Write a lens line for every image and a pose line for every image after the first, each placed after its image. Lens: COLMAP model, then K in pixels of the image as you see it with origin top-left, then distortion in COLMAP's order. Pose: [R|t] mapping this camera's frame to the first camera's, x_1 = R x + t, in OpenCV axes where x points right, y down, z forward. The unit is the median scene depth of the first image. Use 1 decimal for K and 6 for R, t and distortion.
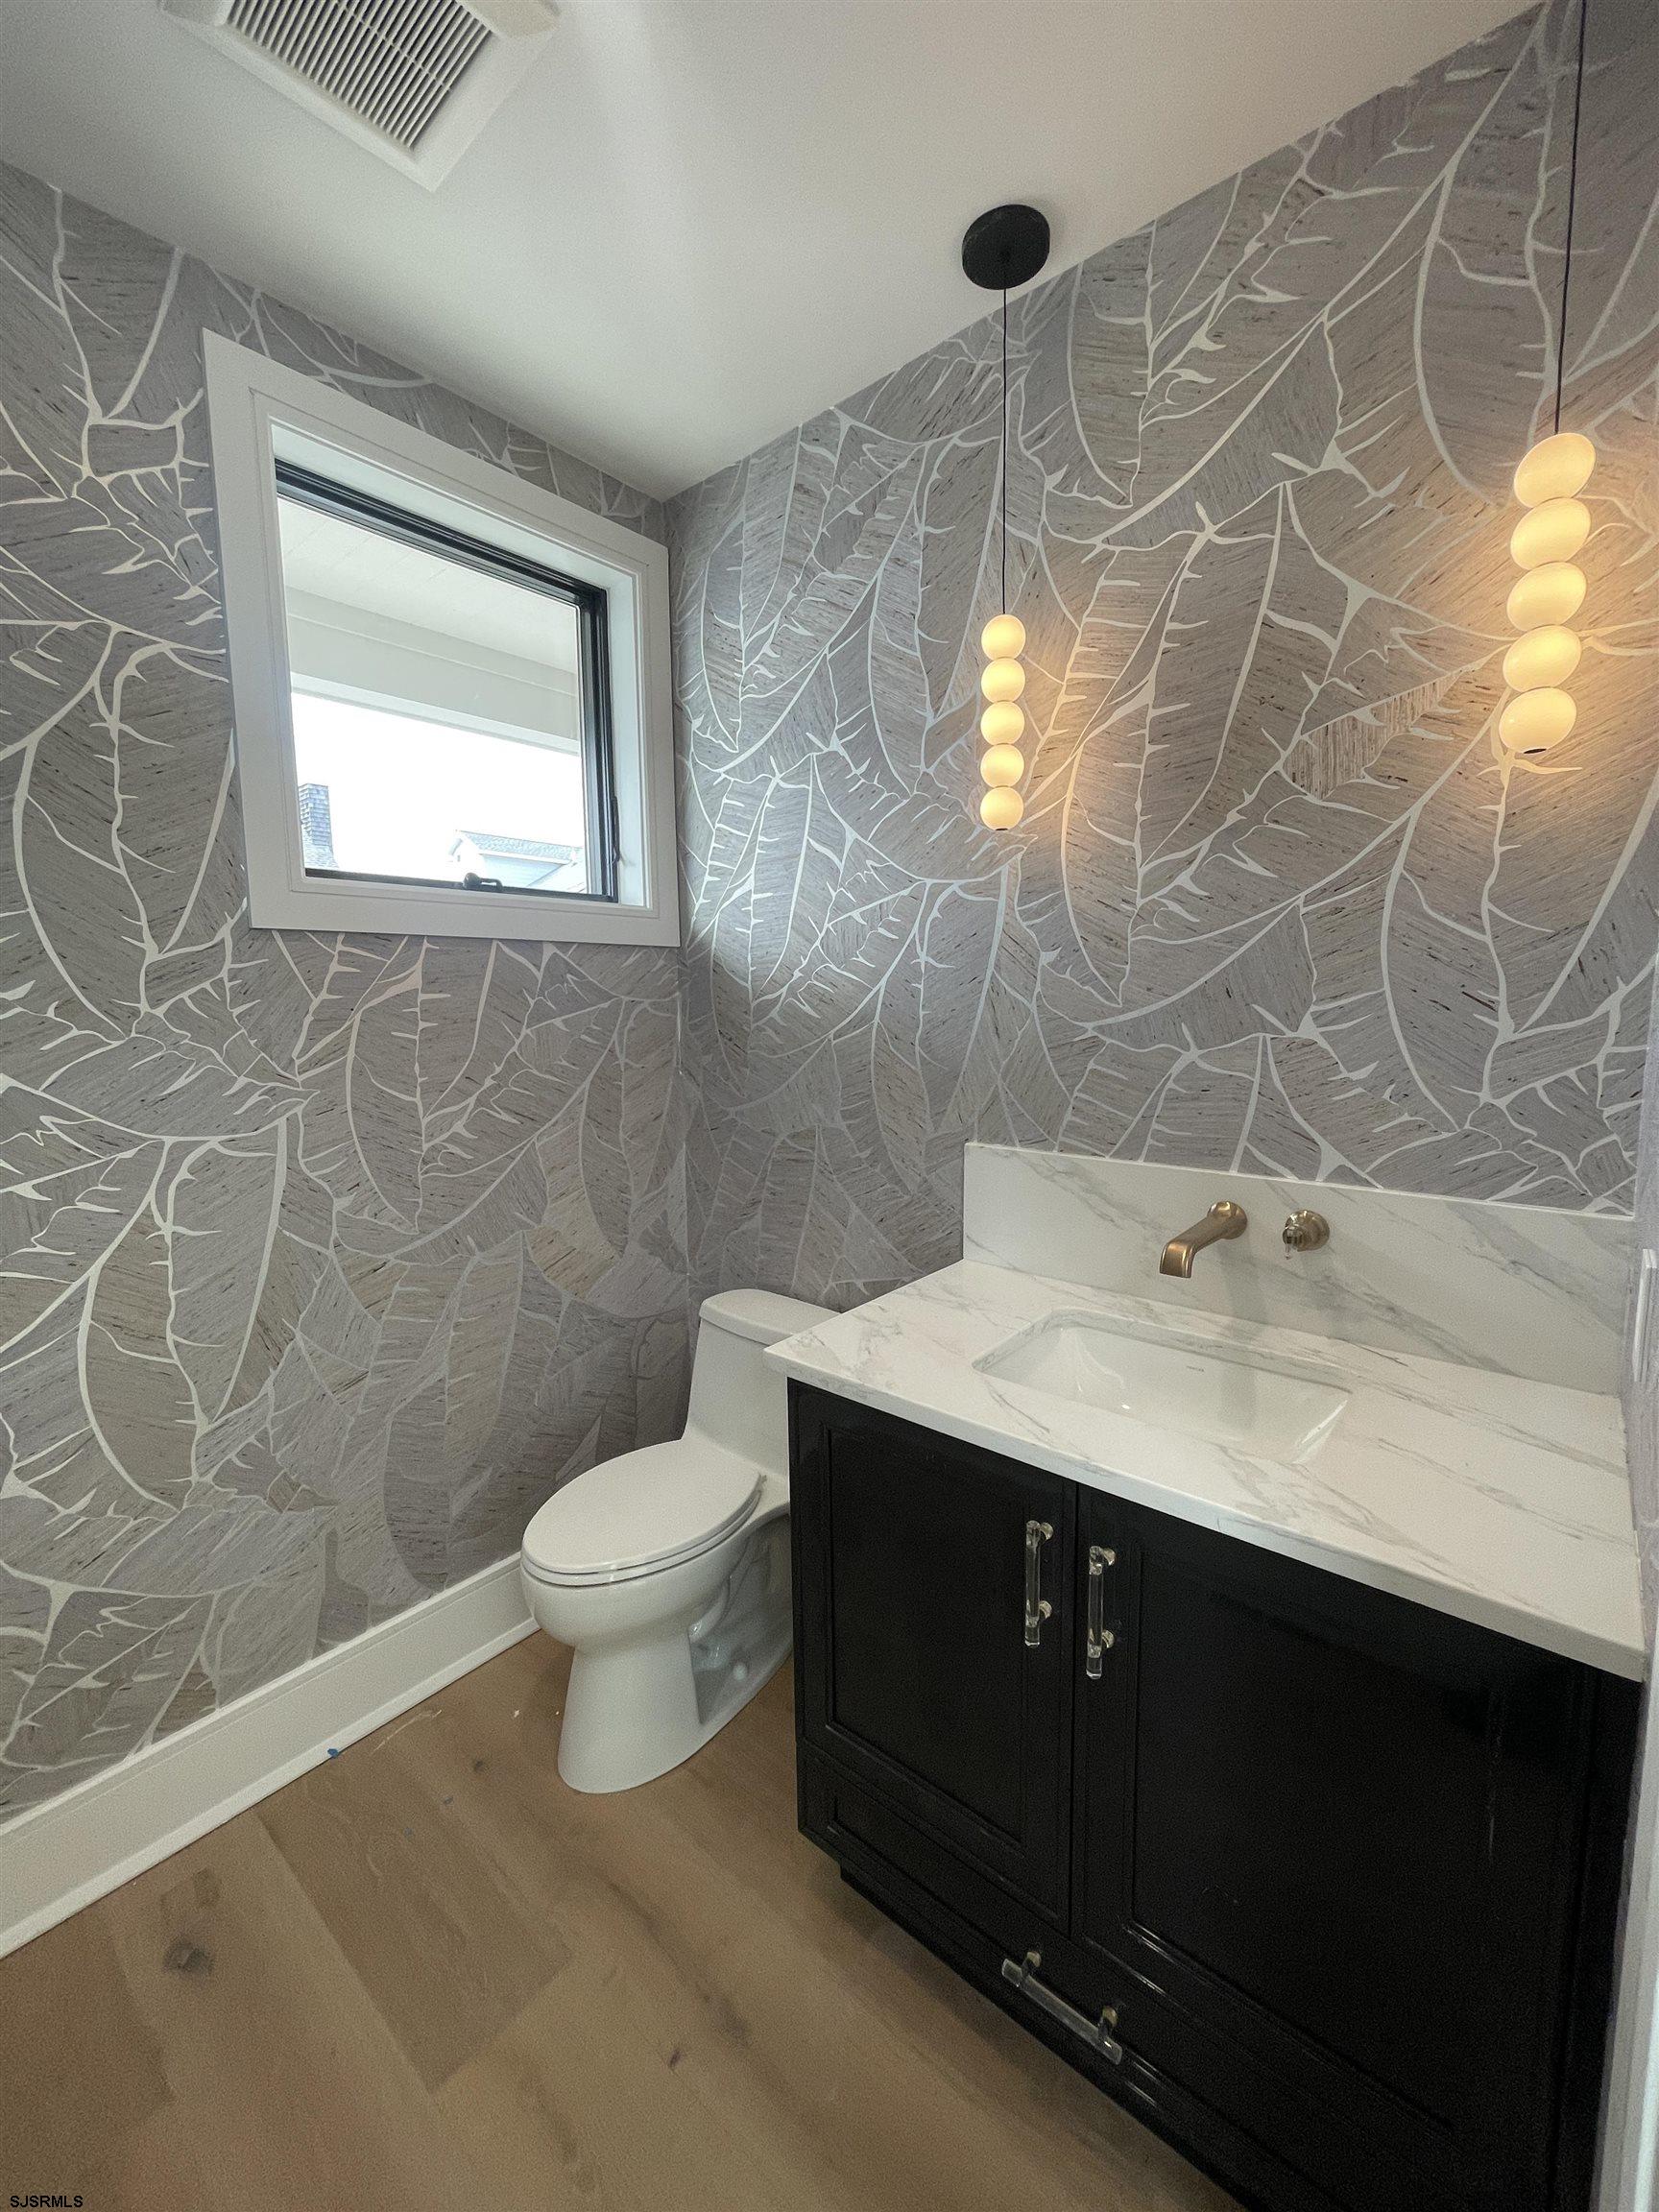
lens RADIAL K [[889.3, 0, 836.5], [0, 889.3, 1101.7], [0, 0, 1]] dist [-0.001084, -0.000610]
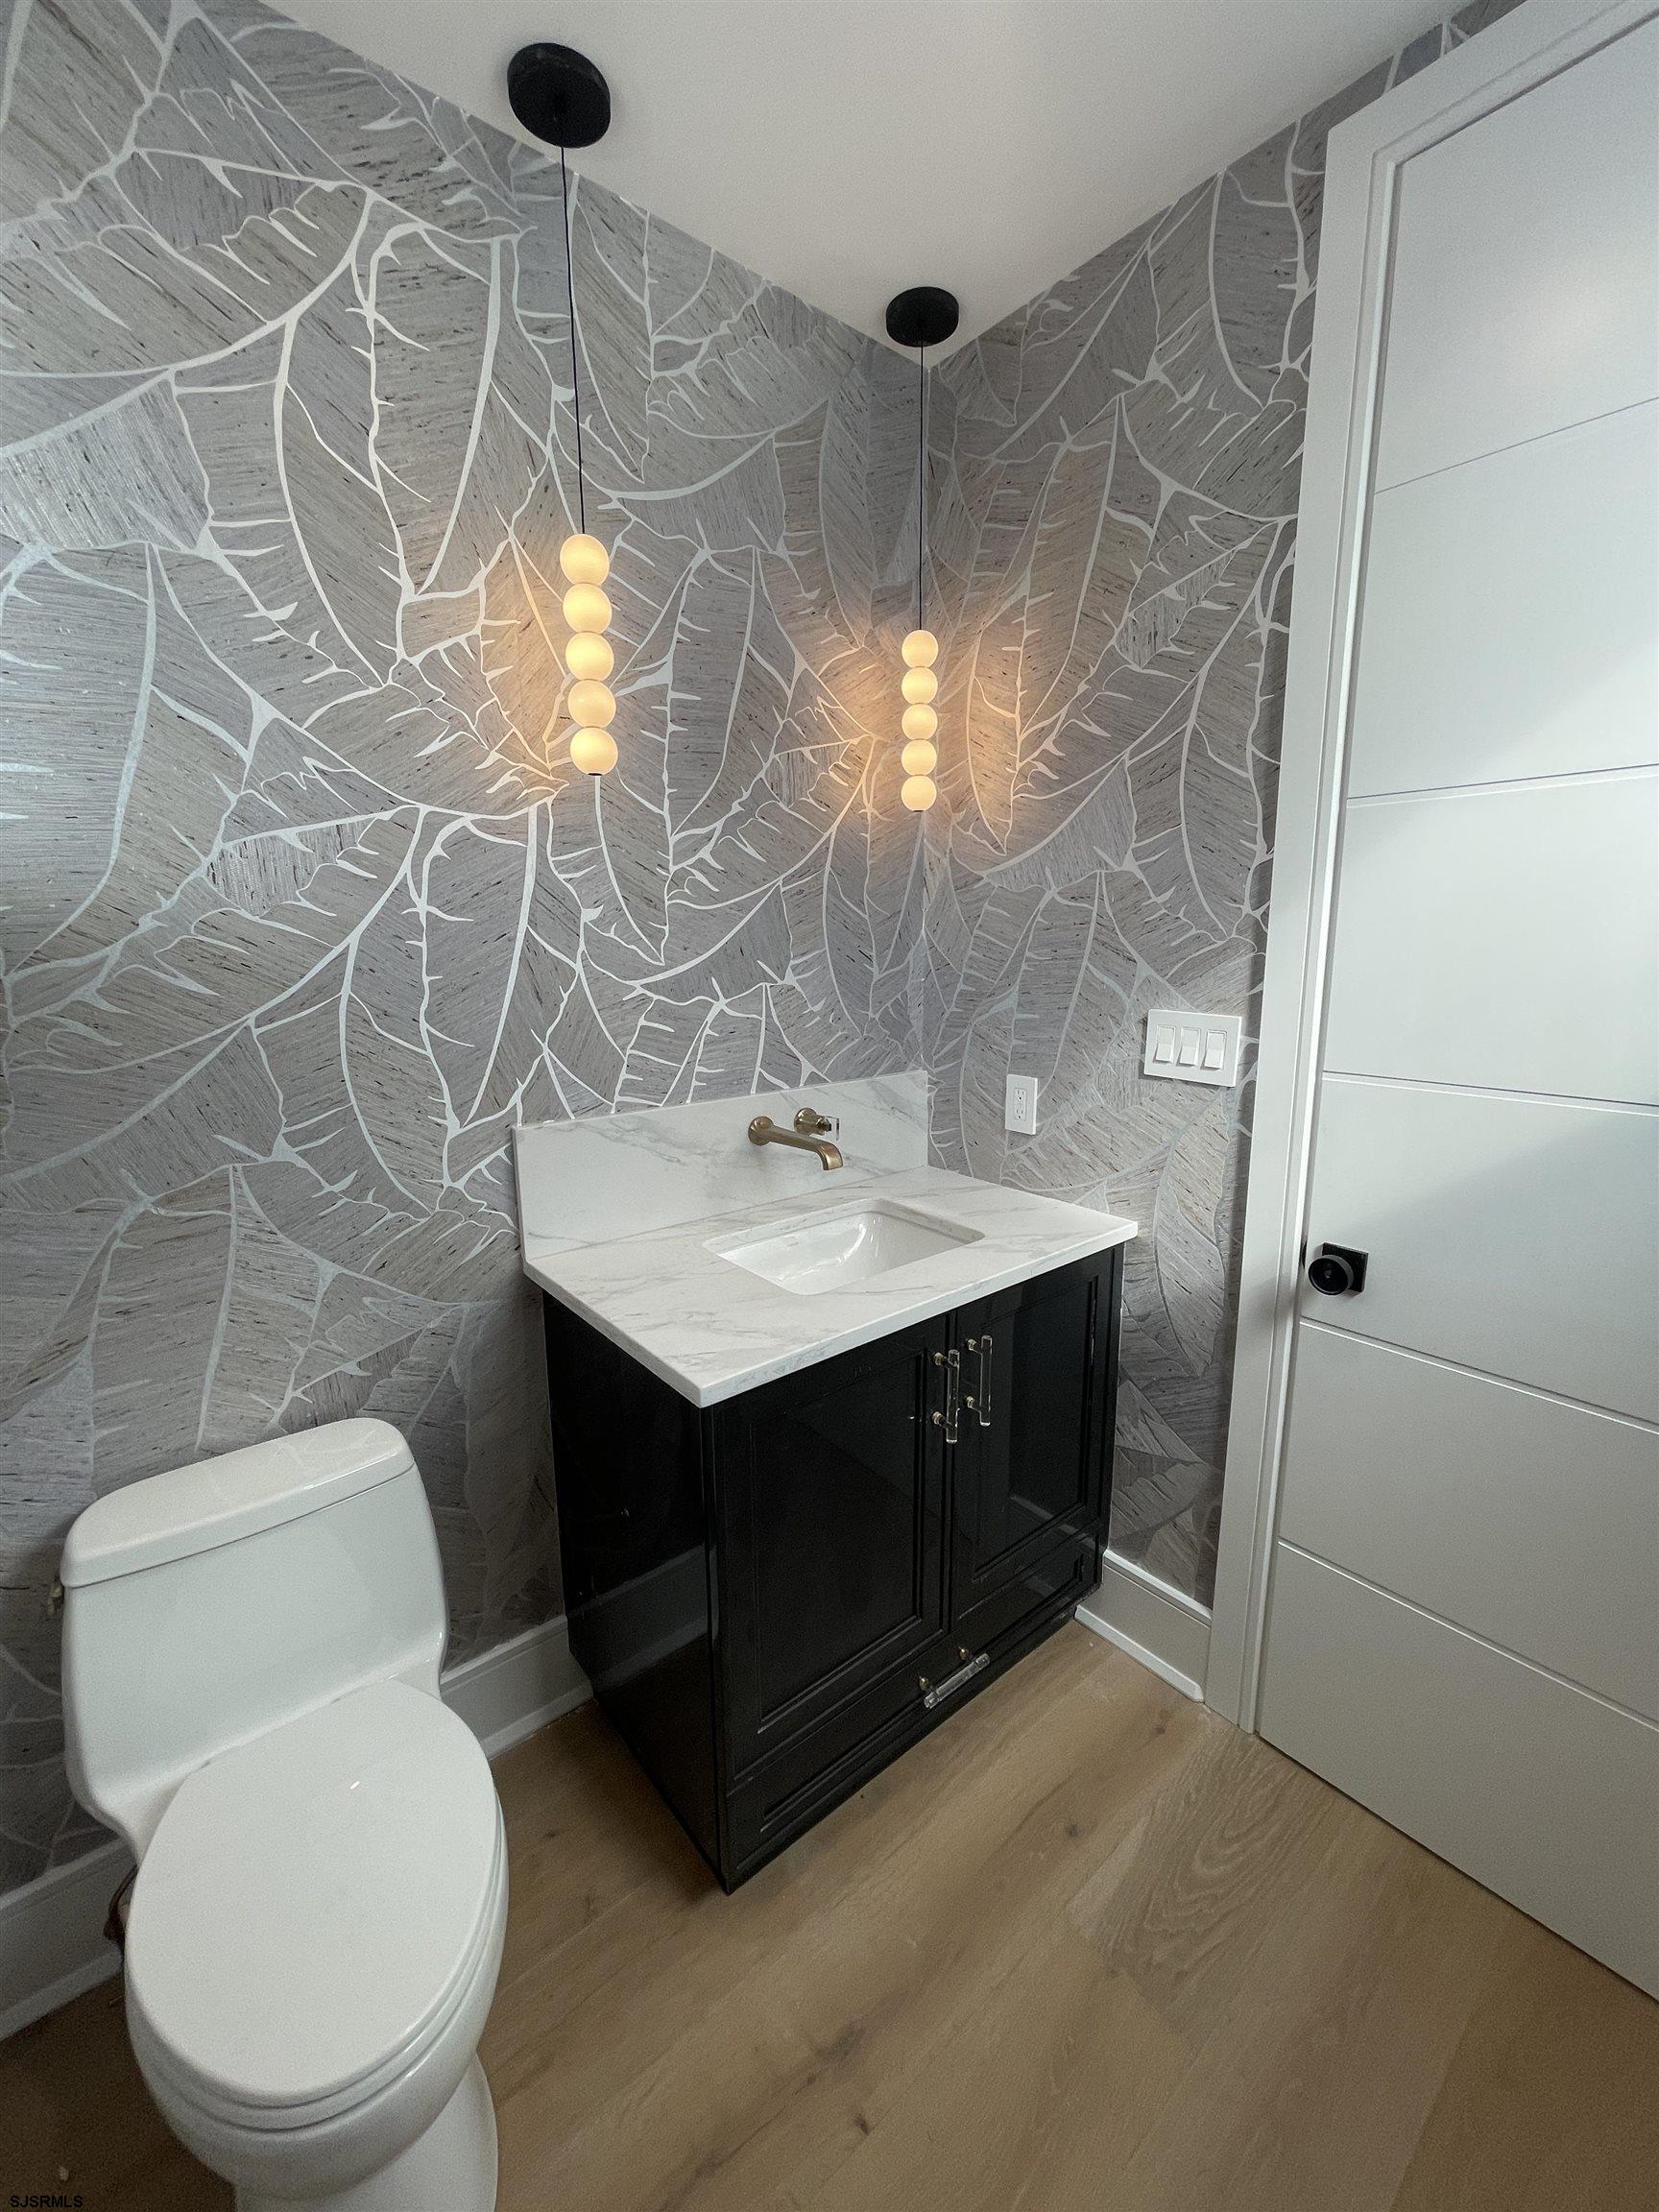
lens RADIAL K [[889.3, 0, 840.0], [0, 889.3, 1102.5], [0, 0, 1]] dist [-0.001084, -0.000610]
pose [[0.180002, -0.170320, 0.968809, -0.736776], [0.121523, 0.981201, 0.149920, -0.081203], [-0.976131, 0.090746, 0.197316, 0.613627]]
